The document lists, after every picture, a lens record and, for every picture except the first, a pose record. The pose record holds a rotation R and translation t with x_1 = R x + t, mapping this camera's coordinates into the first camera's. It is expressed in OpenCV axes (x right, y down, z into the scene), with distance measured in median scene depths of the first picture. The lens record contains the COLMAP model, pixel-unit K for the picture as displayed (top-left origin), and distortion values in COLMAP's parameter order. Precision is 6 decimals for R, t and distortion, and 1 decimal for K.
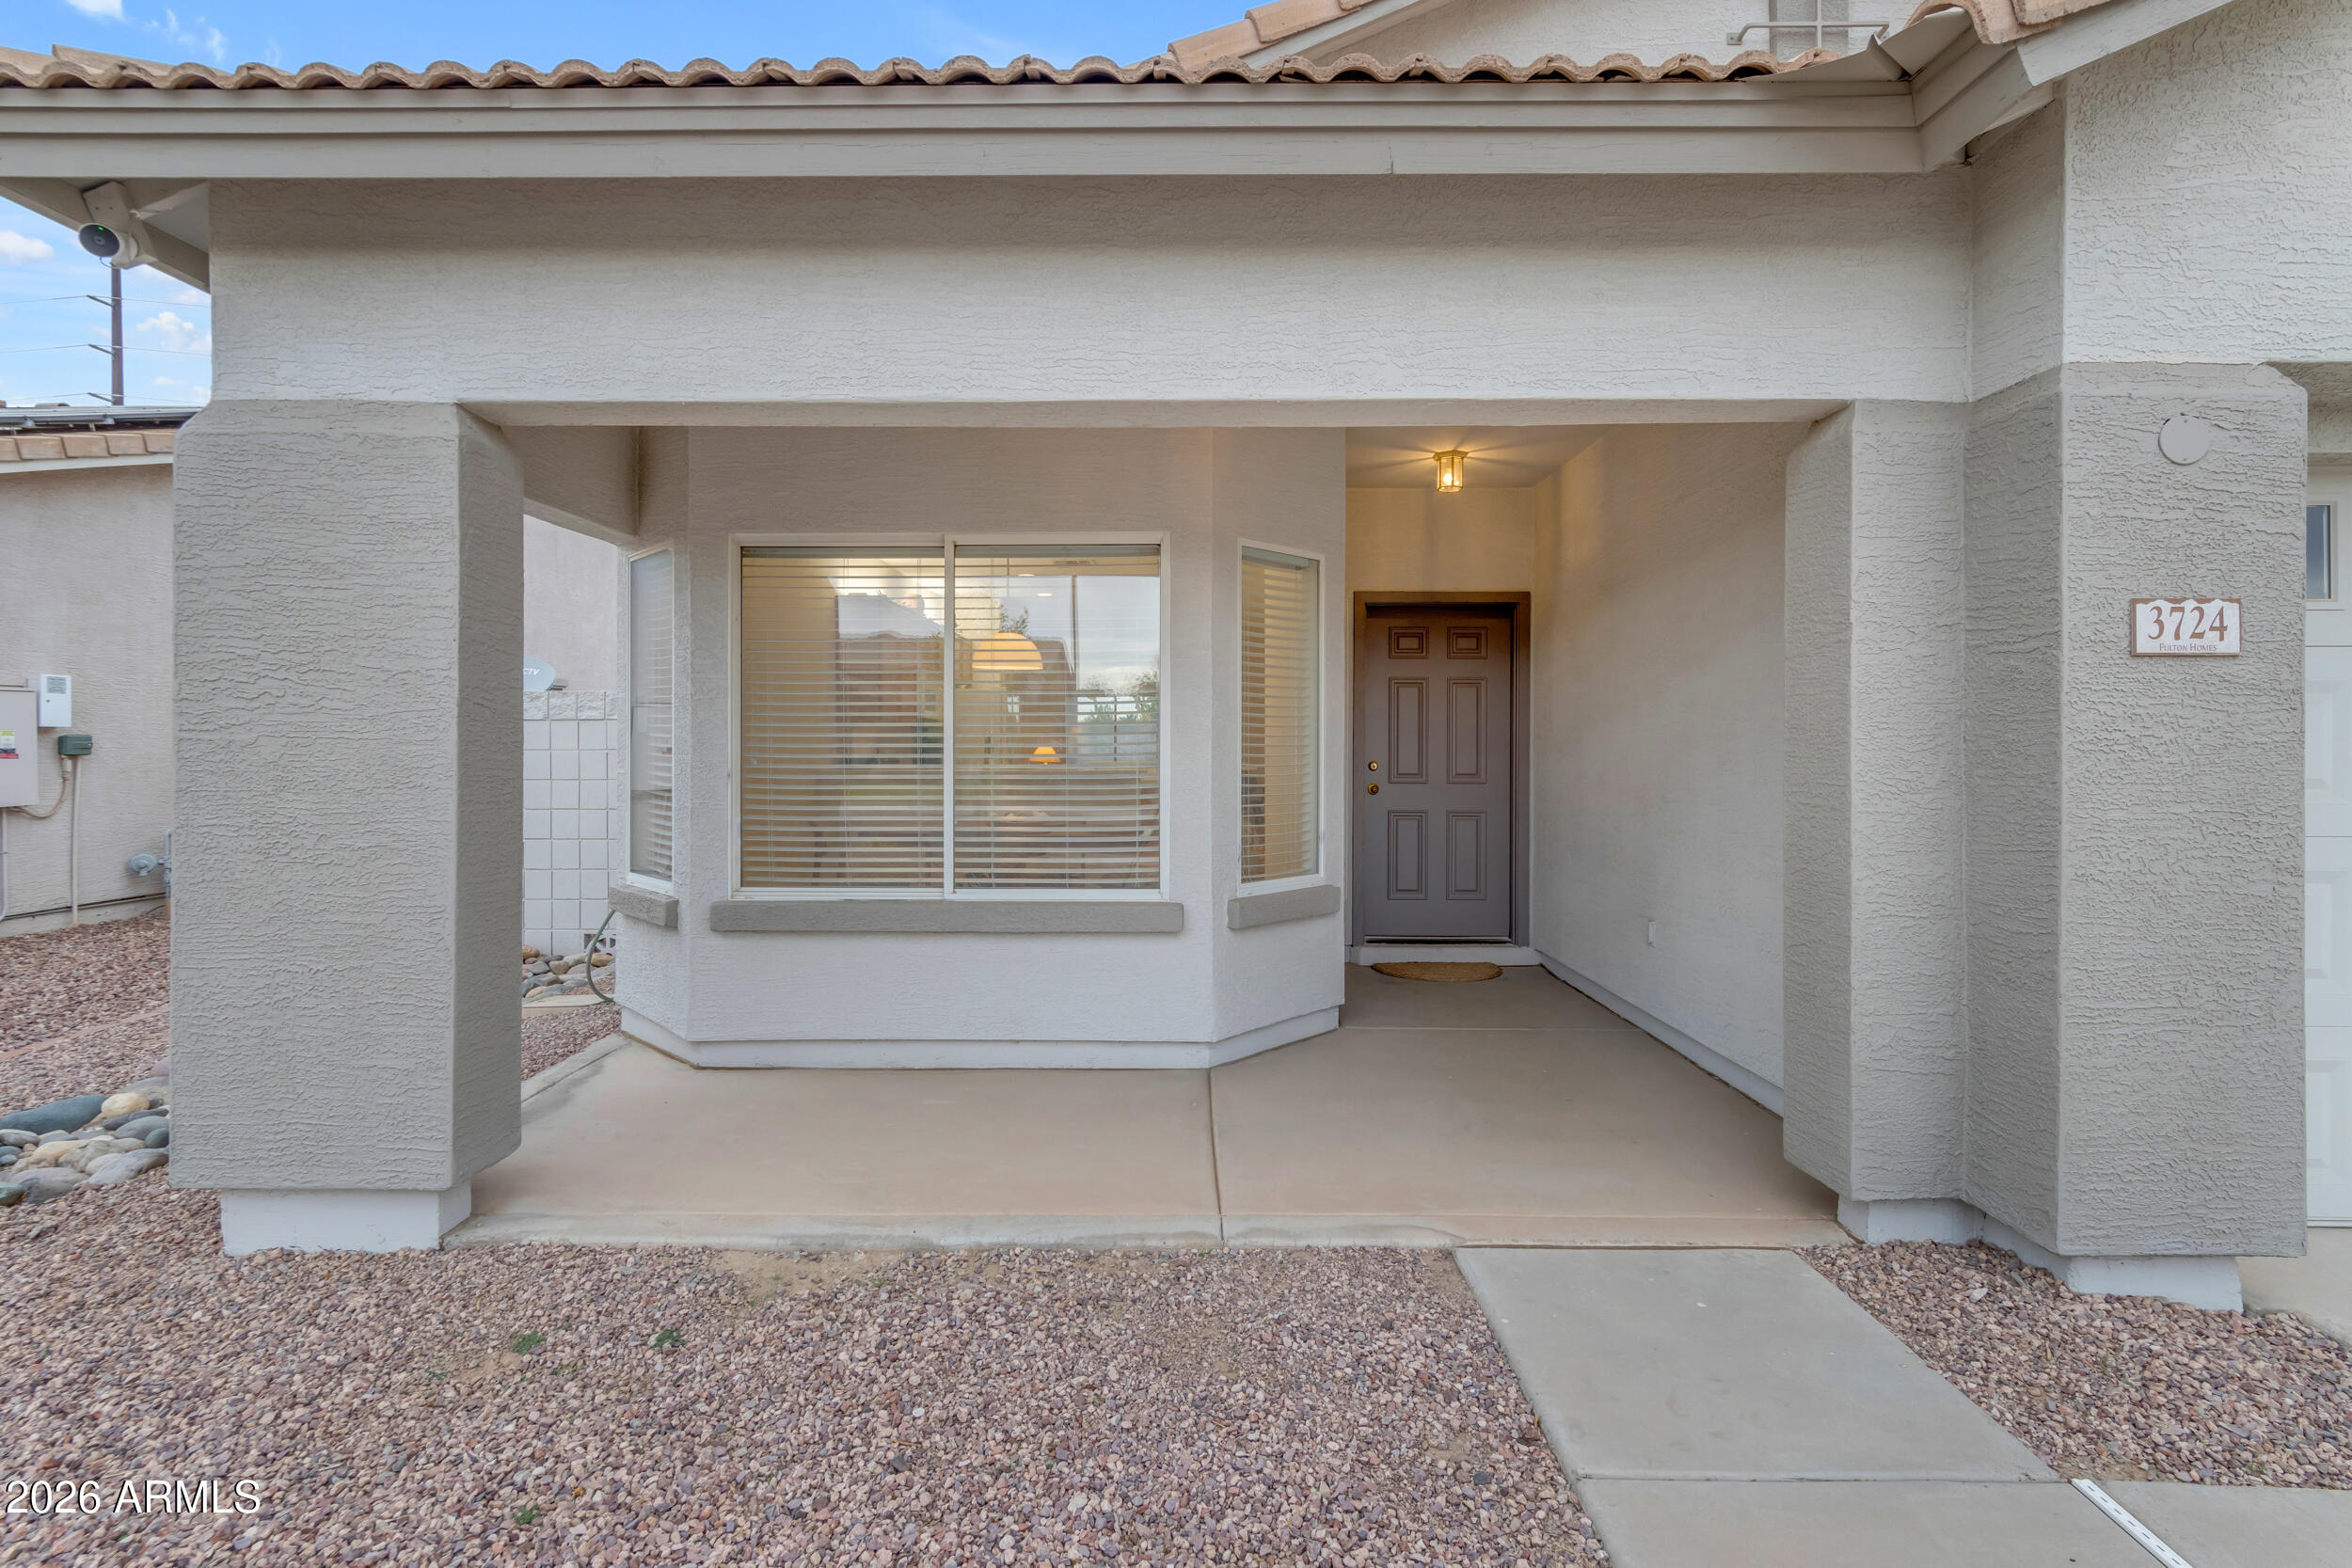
lens RADIAL K [[1091.3, 0, 1171.6], [0, 1091.3, 747.7], [0, 0, 1]] dist [0.000914, 0.000021]
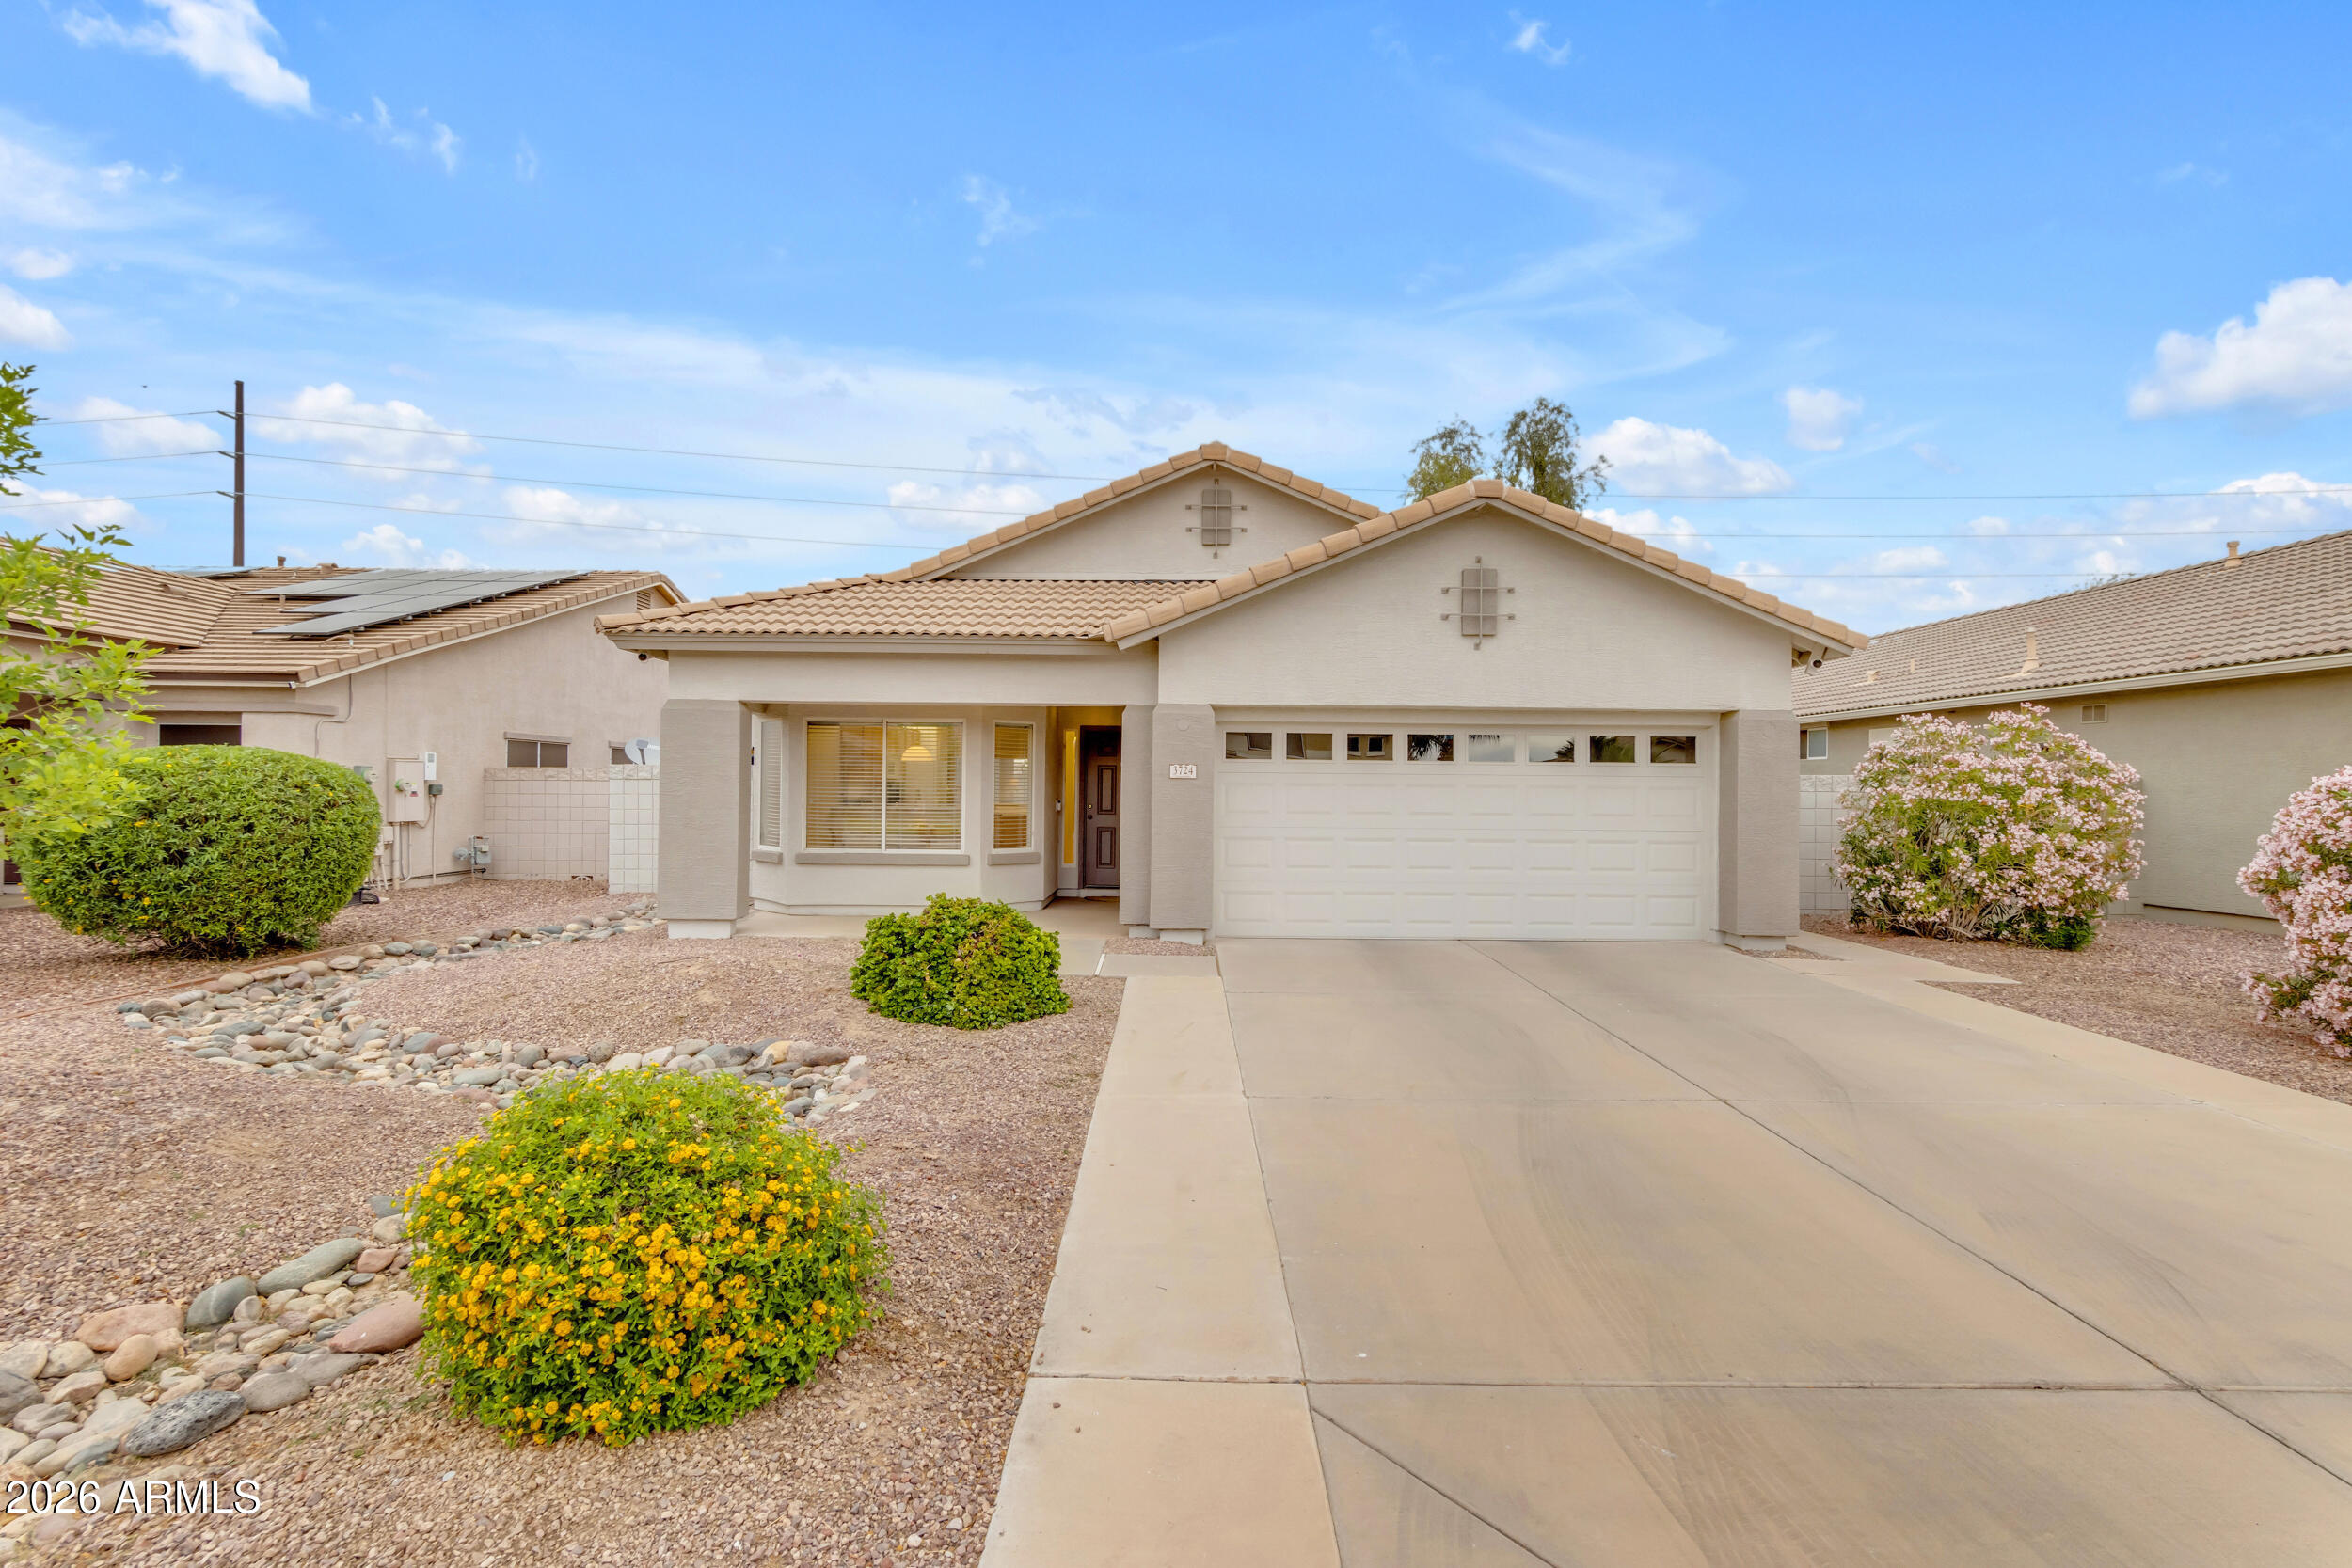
lens RADIAL K [[1076.9, 0, 1172.1], [0, 1076.9, 781.1], [0, 0, 1]] dist [0.002016, 0.000038]
pose [[0.999917, 0.009466, 0.008696, 0.490346], [-0.009383, 0.999910, -0.009554, -0.021117], [-0.008786, 0.009471, 0.999917, -1.691565]]
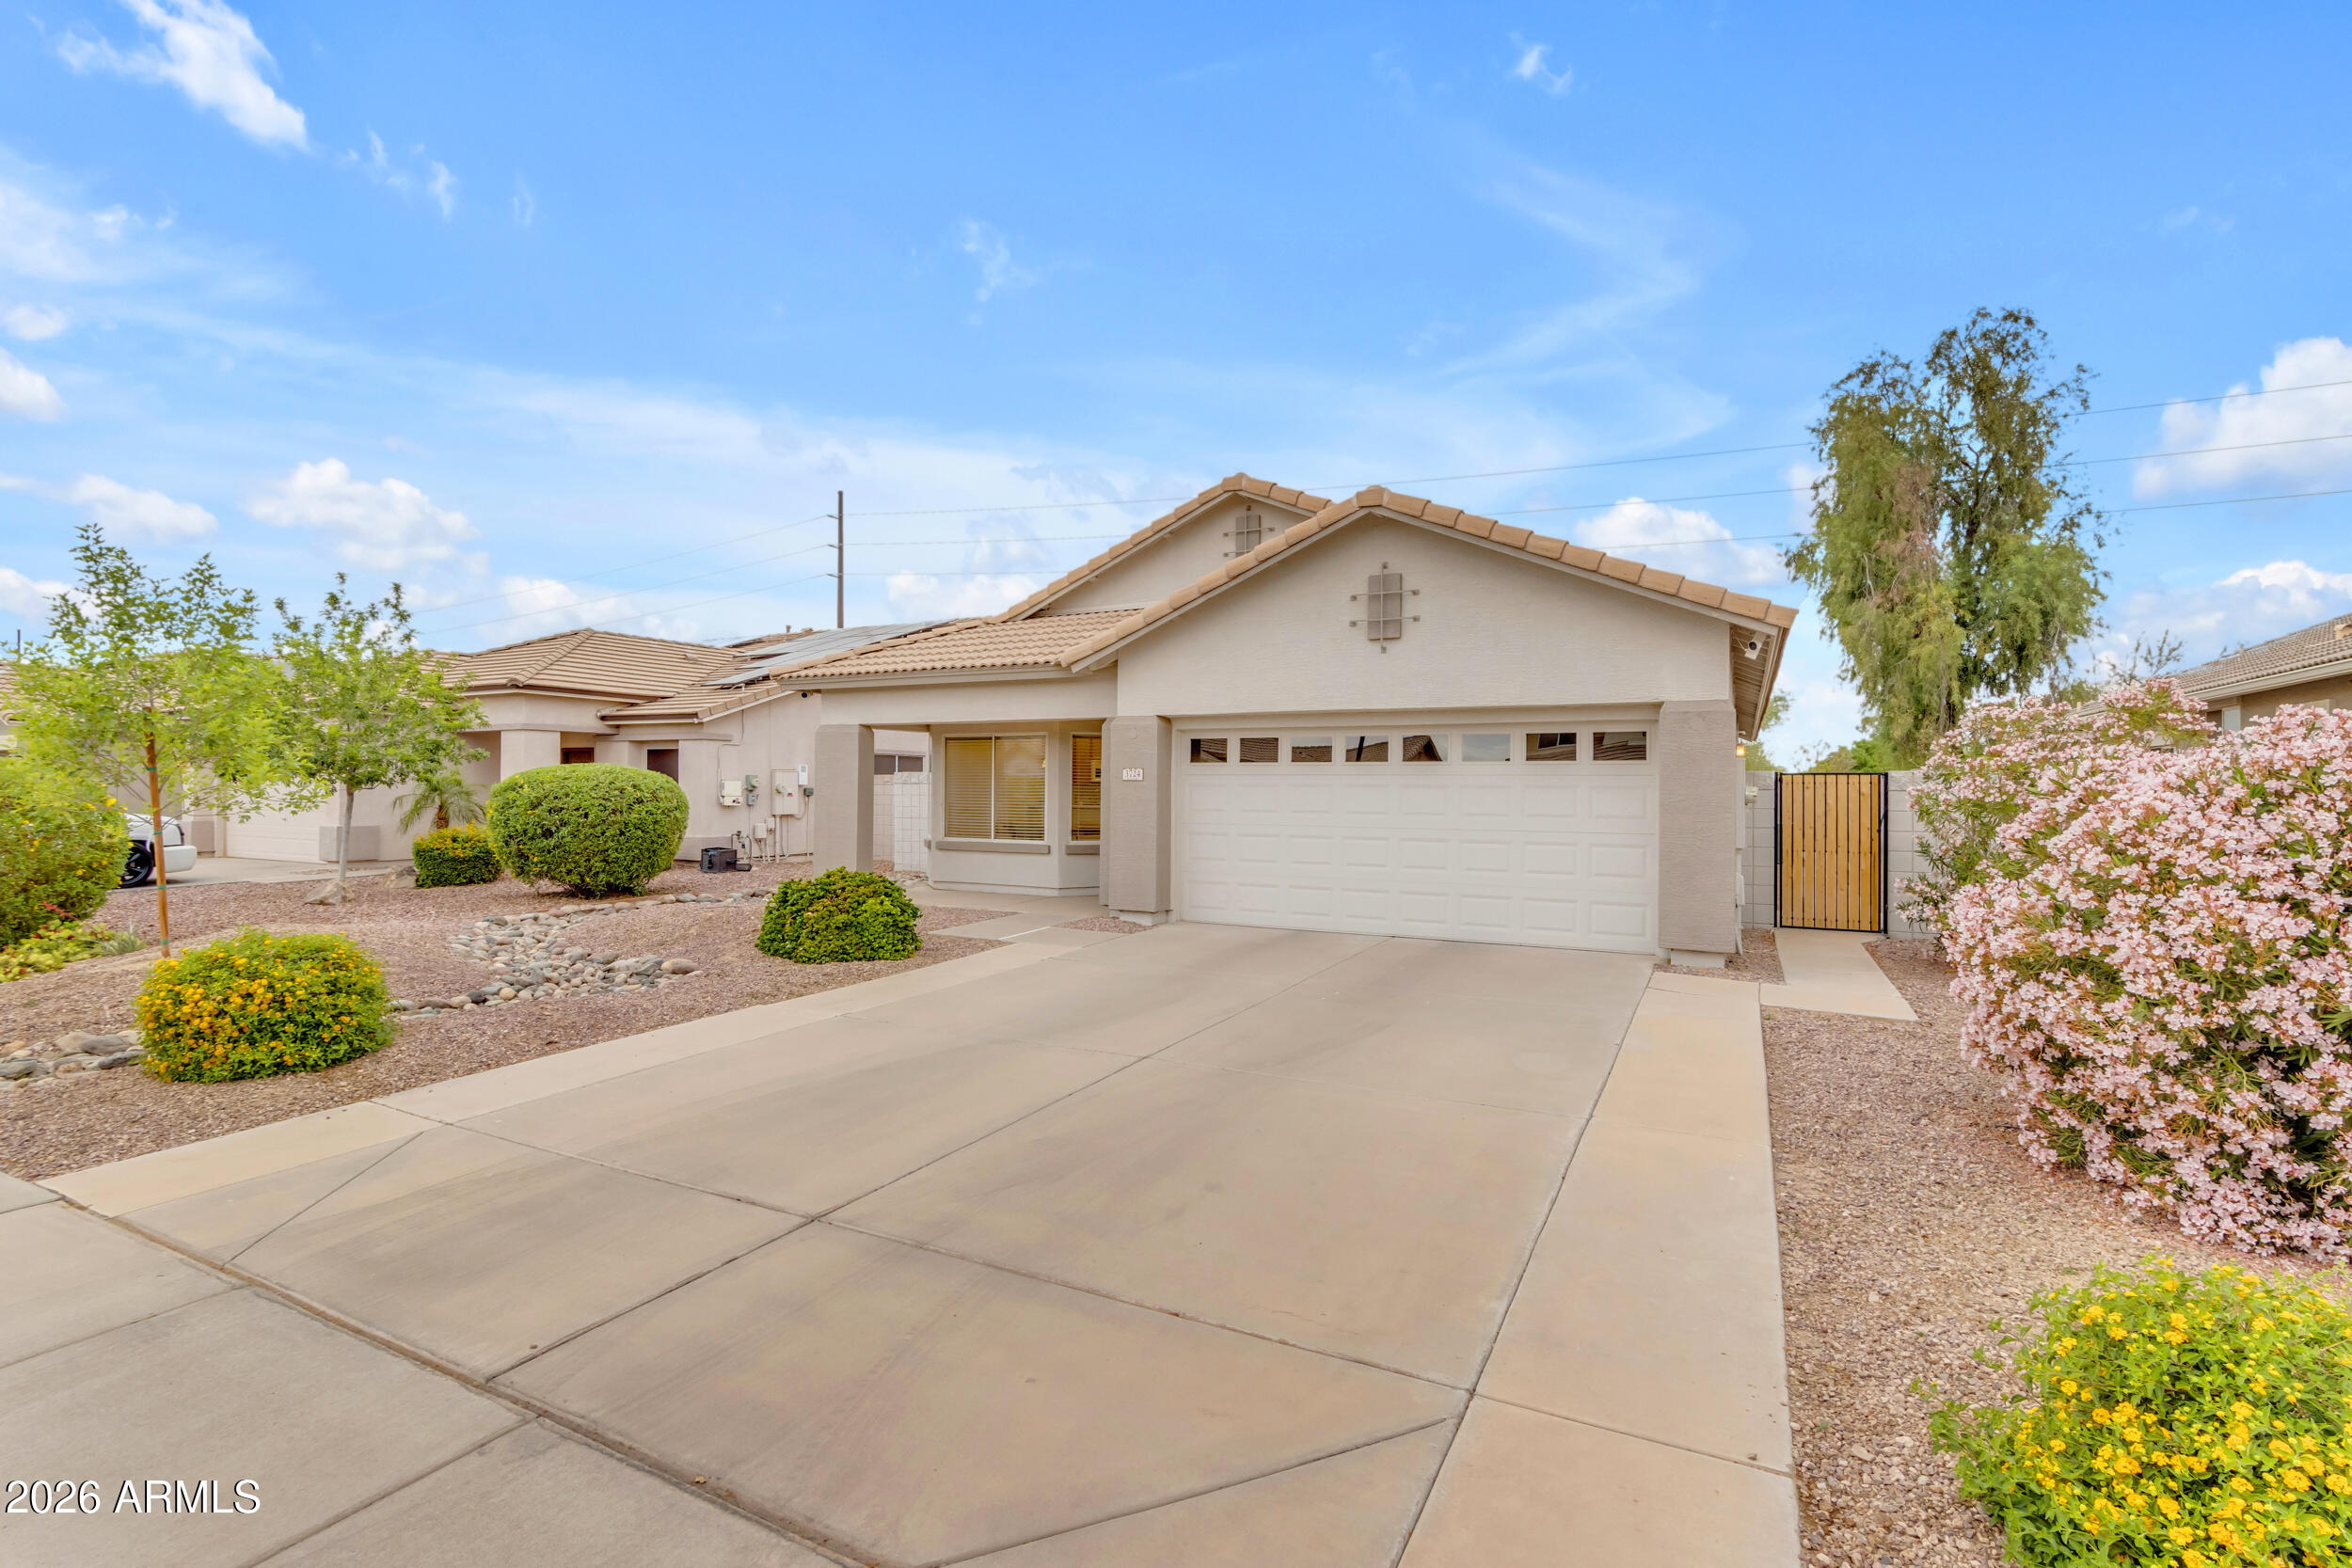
lens RADIAL K [[1076.9, 0, 1172.1], [0, 1076.9, 781.1], [0, 0, 1]] dist [0.002016, 0.000038]
pose [[0.889307, 0.003181, -0.457300, 1.809522], [-0.007762, 0.999937, -0.008141, -0.026081], [0.457245, 0.010789, 0.889275, -1.708324]]
